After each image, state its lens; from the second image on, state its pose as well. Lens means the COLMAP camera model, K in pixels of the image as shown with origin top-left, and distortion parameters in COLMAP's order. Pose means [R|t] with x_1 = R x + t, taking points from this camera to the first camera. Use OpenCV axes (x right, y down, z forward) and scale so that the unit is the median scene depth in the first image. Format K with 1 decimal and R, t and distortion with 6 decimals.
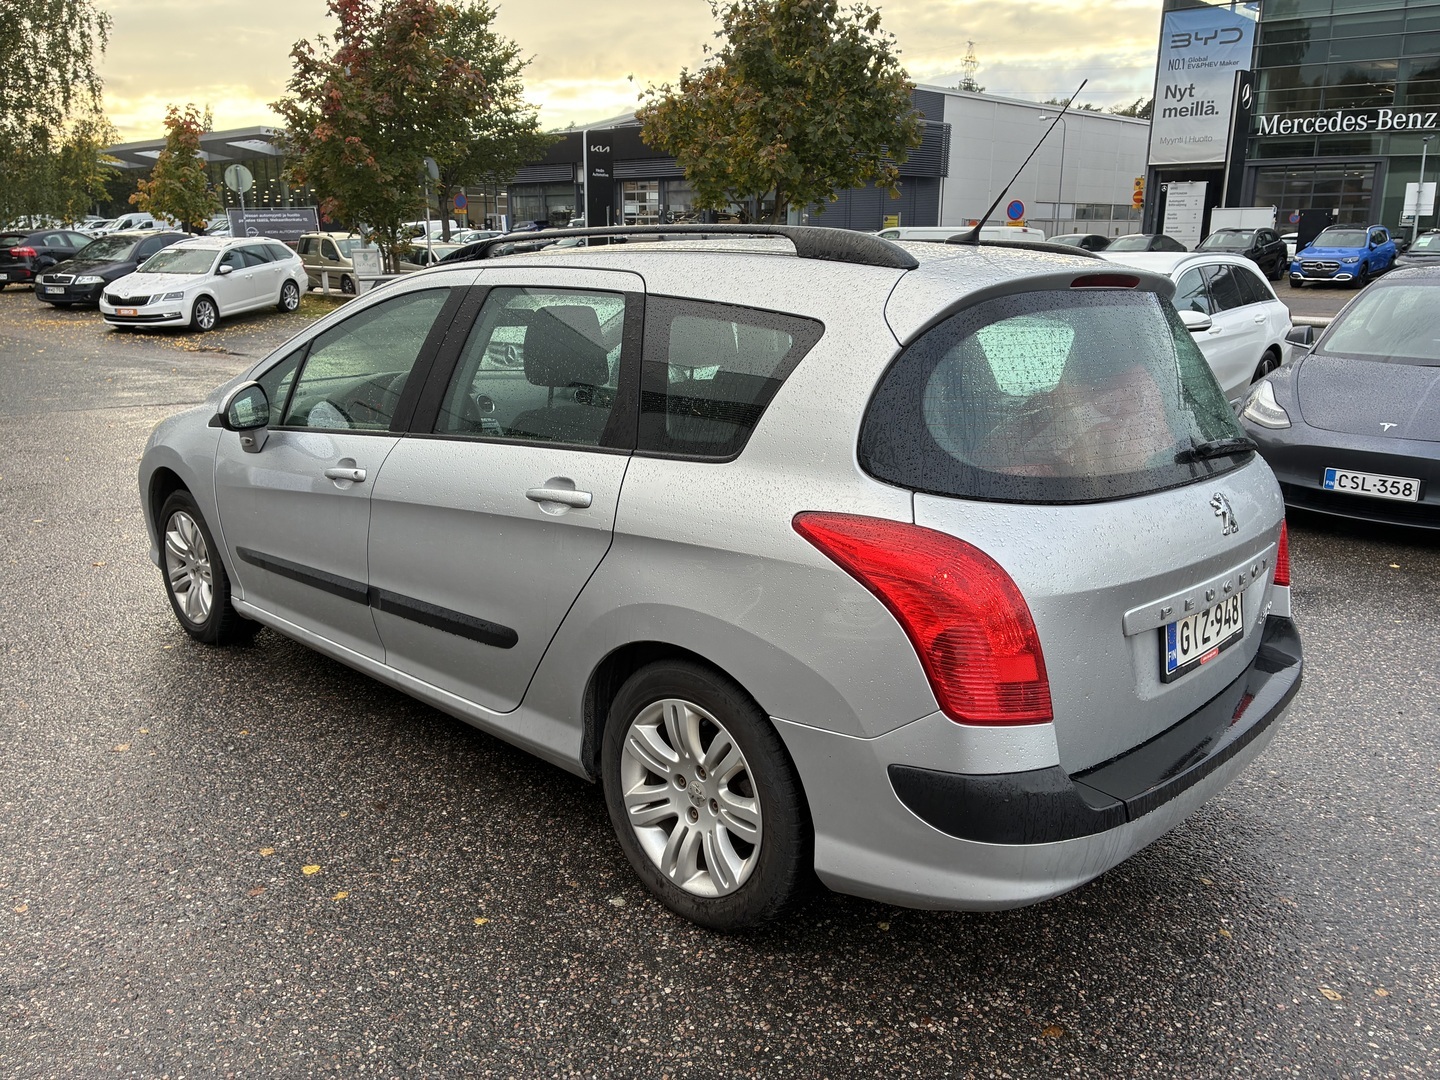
lens RADIAL K [[1111.2, 0, 699.7], [0, 1111.2, 542.1], [0, 0, 1]] dist [-0.000338, -0.058551]
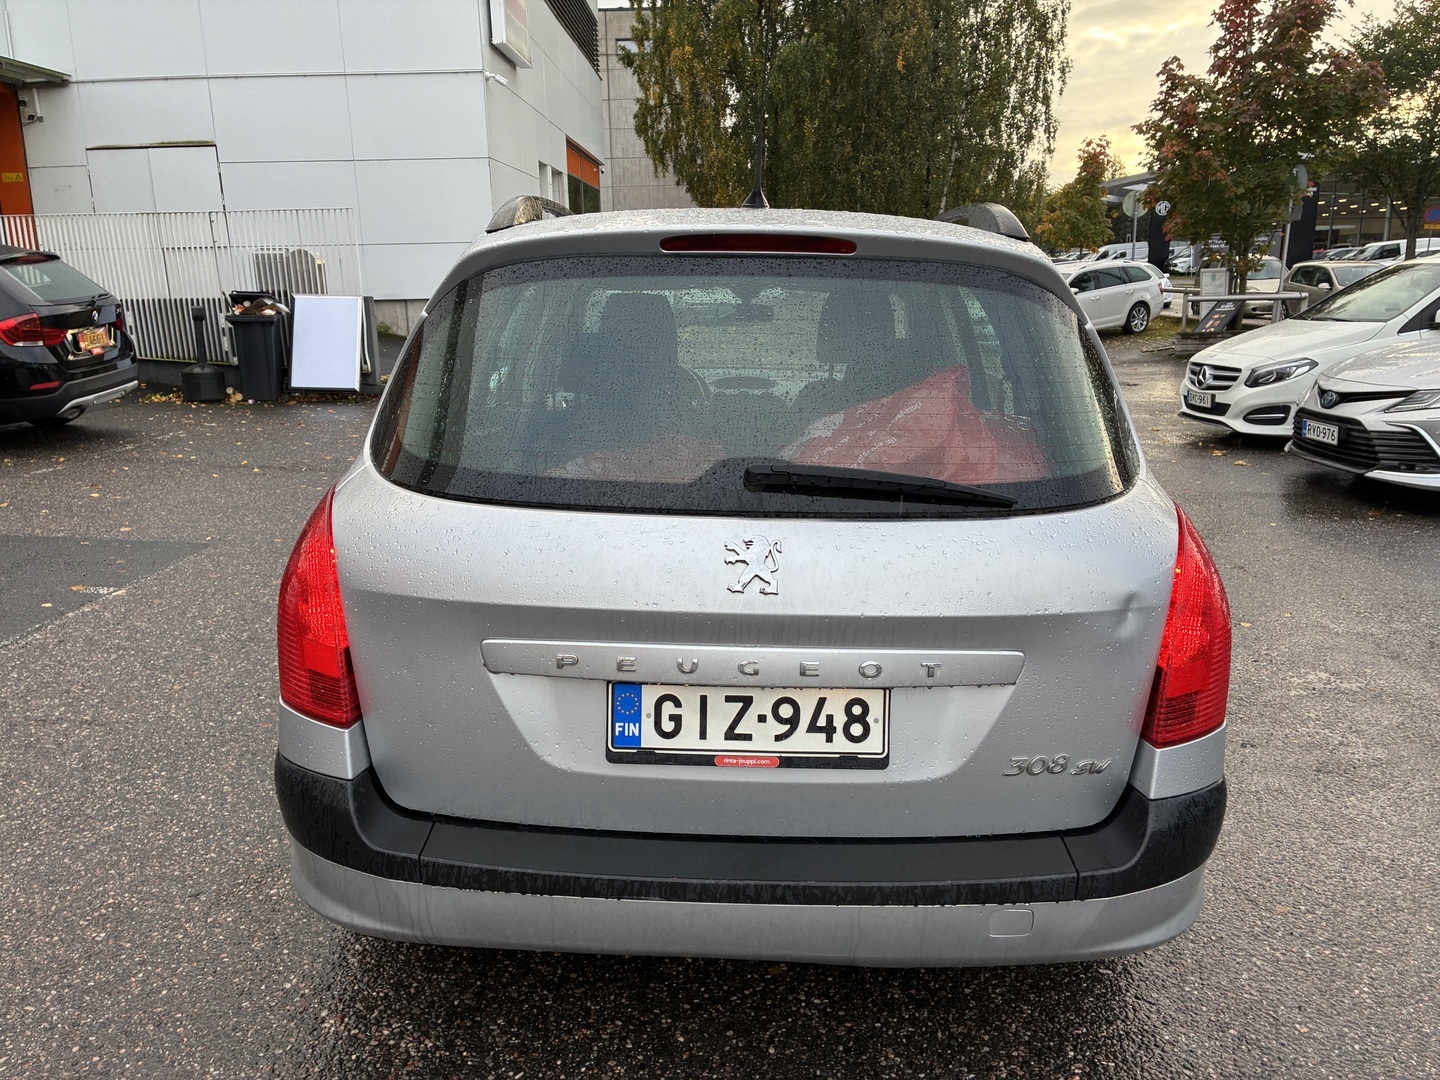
lens RADIAL K [[1080.8, 0, 720.0], [0, 1080.8, 540.0], [0, 0, 1]] dist [0.079418, -0.130804]
pose [[0.654906, 0.150622, -0.740548, 0.156216], [-0.169515, 0.984244, 0.050277, -0.011139], [0.736453, 0.092608, 0.670120, 0.086284]]
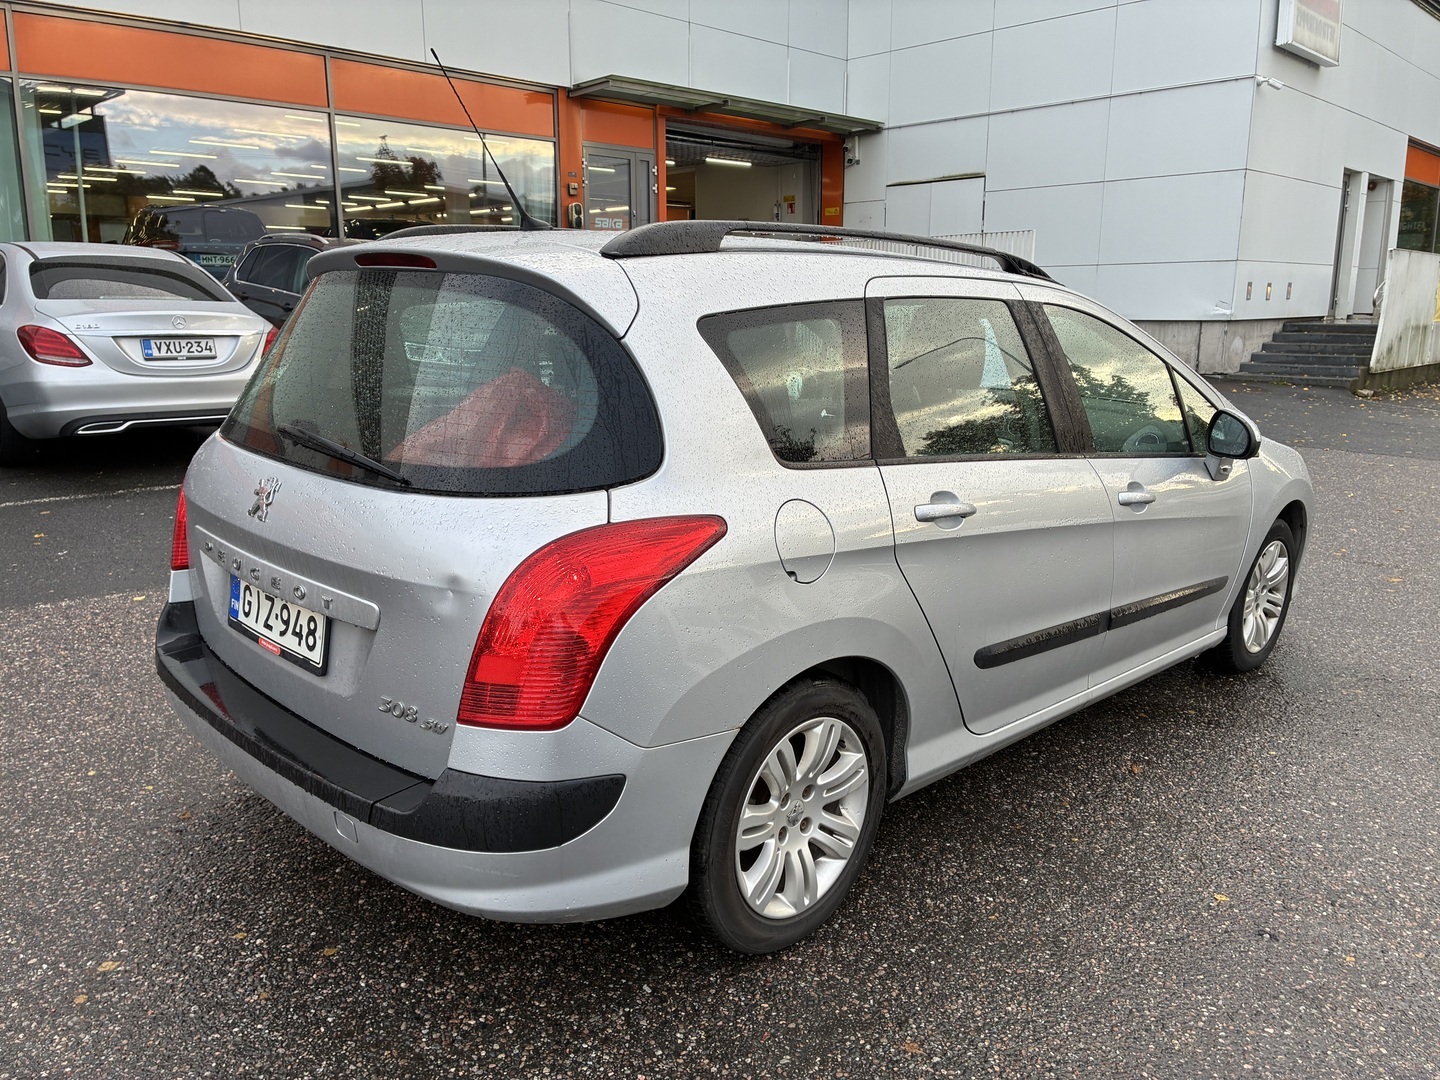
lens RADIAL K [[1098.4, 0, 720.0], [0, 1098.4, 540.0], [0, 0, 1]] dist [-0.001794, -0.001689]
pose [[-0.061808, 0.191510, -0.979543, 0.222661], [-0.254617, 0.945922, 0.201003, -0.044722], [0.965065, 0.261832, -0.009704, 0.227115]]
